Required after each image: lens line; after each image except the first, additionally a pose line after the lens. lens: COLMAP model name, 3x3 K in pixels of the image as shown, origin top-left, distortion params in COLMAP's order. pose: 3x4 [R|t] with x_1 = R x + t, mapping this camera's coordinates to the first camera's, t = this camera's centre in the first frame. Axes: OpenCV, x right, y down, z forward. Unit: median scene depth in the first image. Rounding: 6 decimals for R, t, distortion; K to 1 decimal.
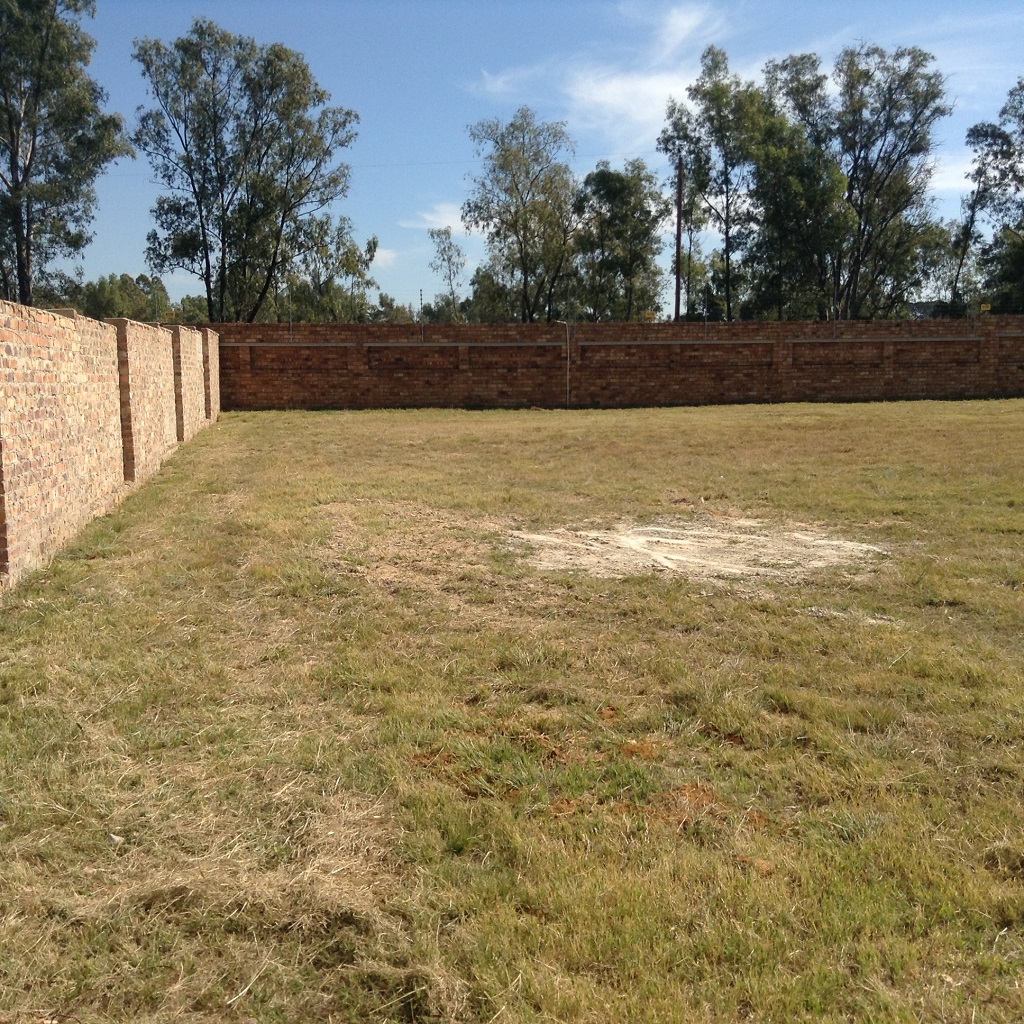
lens RADIAL K [[1293.7, 0, 505.5], [0, 1293.7, 523.4], [0, 0, 1]] dist [0.107954, 0.000000]
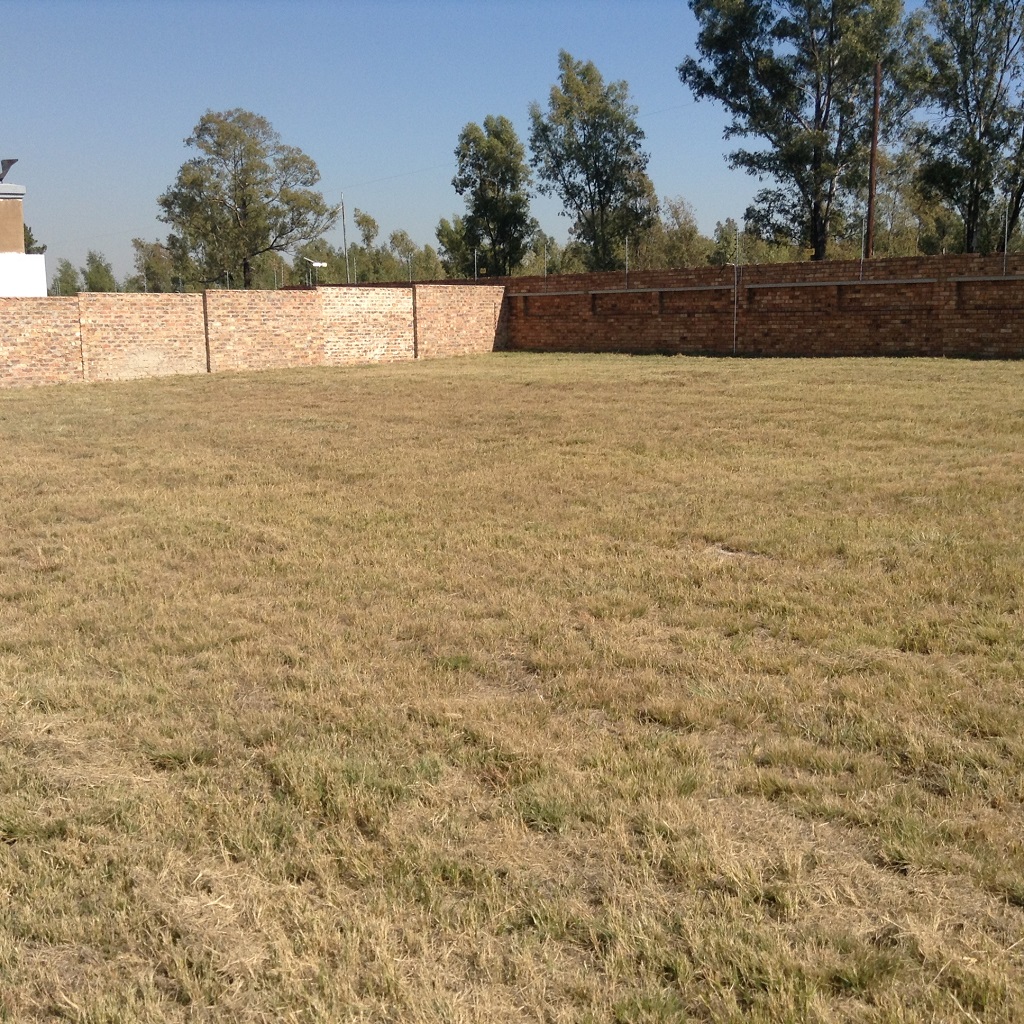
lens RADIAL K [[1293.7, 0, 525.8], [0, 1293.7, 521.3], [0, 0, 1]] dist [0.107954, 0.000000]
pose [[0.602846, 0.128561, -0.787432, 0.709449], [-0.084893, 0.991666, 0.096913, -0.047824], [0.793329, 0.008424, 0.608735, 0.298497]]
